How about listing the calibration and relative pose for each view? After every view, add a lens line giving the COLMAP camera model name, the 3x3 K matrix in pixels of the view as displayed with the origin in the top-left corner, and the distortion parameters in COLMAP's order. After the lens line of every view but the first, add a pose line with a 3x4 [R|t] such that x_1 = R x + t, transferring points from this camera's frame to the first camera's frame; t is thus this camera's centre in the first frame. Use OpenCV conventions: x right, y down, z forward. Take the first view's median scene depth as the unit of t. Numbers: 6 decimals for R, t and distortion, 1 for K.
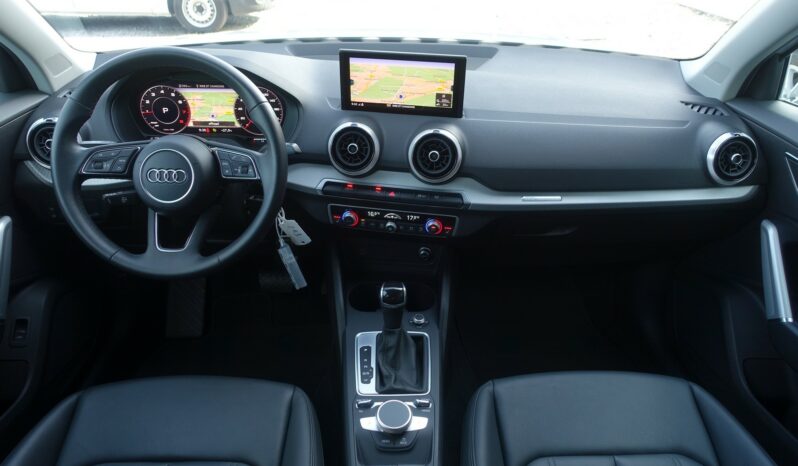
lens RADIAL K [[547.7, 0, 399.0], [0, 547.7, 233.0], [0, 0, 1]] dist [-0.004520, 0.000972]
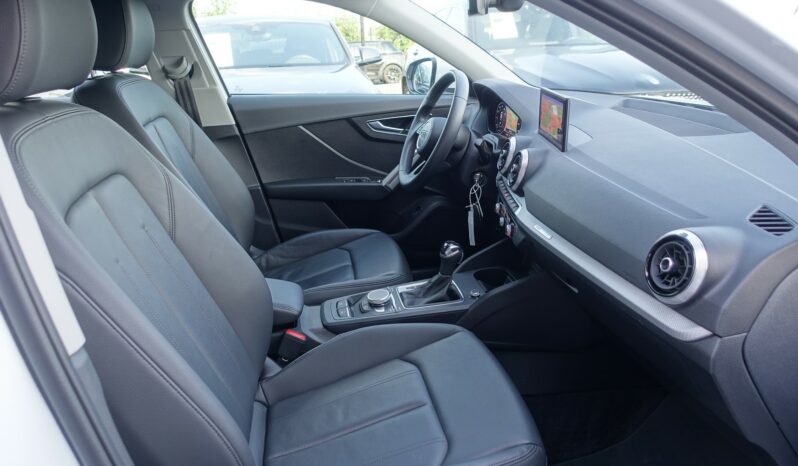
lens RADIAL K [[547.7, 0, 399.0], [0, 547.7, 233.0], [0, 0, 1]] dist [-0.004520, 0.000972]
pose [[0.151012, 0.322343, -0.934500, 1.167201], [-0.471081, 0.854563, 0.218645, -0.155121], [0.869067, 0.407207, 0.280899, 0.454370]]
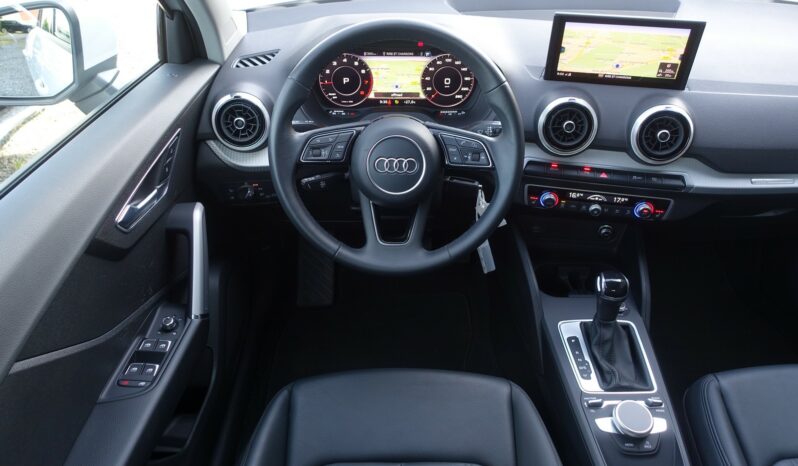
lens RADIAL K [[547.7, 0, 399.0], [0, 547.7, 233.0], [0, 0, 1]] dist [-0.004520, 0.000972]
pose [[0.999736, 0.001038, -0.022946, -0.331910], [0.001687, 0.992961, 0.118432, -0.083556], [0.022908, -0.118439, 0.992697, 0.068249]]
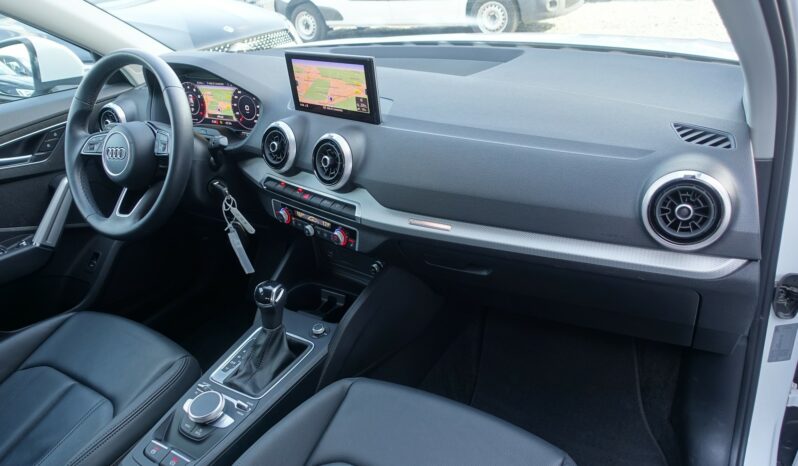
lens RADIAL K [[547.7, 0, 399.0], [0, 547.7, 233.0], [0, 0, 1]] dist [-0.004520, 0.000972]
pose [[0.837303, 0.167564, -0.520429, 0.646657], [-0.174497, 0.983997, 0.036077, -0.070796], [0.518146, 0.060606, 0.853142, 0.245967]]
